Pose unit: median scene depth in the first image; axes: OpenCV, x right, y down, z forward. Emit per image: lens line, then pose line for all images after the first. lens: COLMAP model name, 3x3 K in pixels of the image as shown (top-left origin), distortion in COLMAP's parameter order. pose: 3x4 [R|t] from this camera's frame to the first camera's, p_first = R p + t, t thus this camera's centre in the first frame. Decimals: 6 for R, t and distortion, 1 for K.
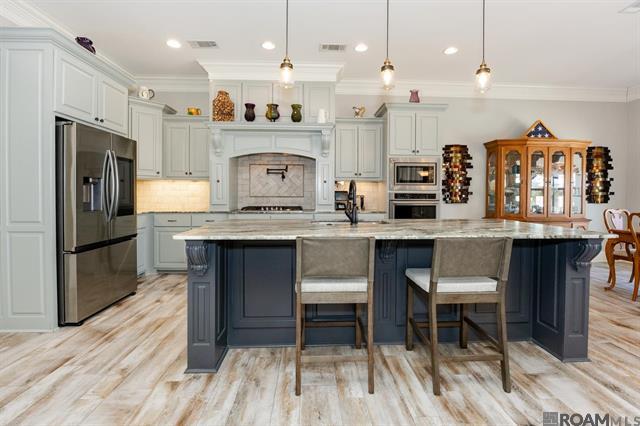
lens RADIAL K [[281.9, 0, 321.1], [0, 281.9, 199.3], [0, 0, 1]] dist [-0.018559, 0.000192]
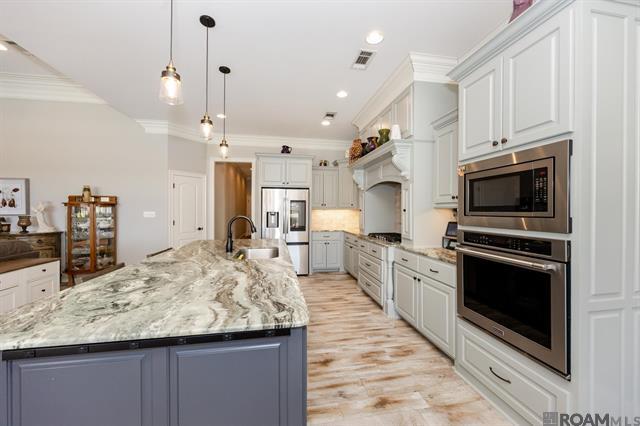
lens RADIAL K [[242.8, 0, 327.9], [0, 242.8, 212.9], [0, 0, 1]] dist [-0.000597, -0.000075]
pose [[0.167959, 0.003943, -0.985786, 0.670019], [-0.023479, 0.999724, -0.000002, -0.050132], [0.985514, 0.023145, 0.168006, 0.666773]]
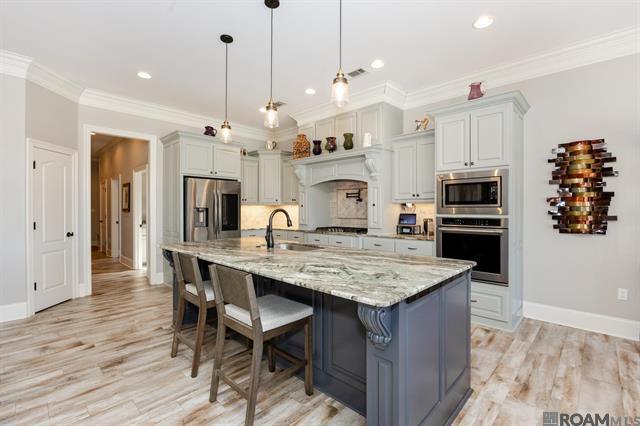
lens RADIAL K [[279.9, 0, 336.6], [0, 279.9, 213.4], [0, 0, 1]] dist [-0.016132, -0.000070]
pose [[0.723730, 0.004149, -0.690071, 0.598308], [-0.009131, 0.999952, -0.003564, -0.027676], [0.690023, 0.008880, 0.723733, 0.199024]]
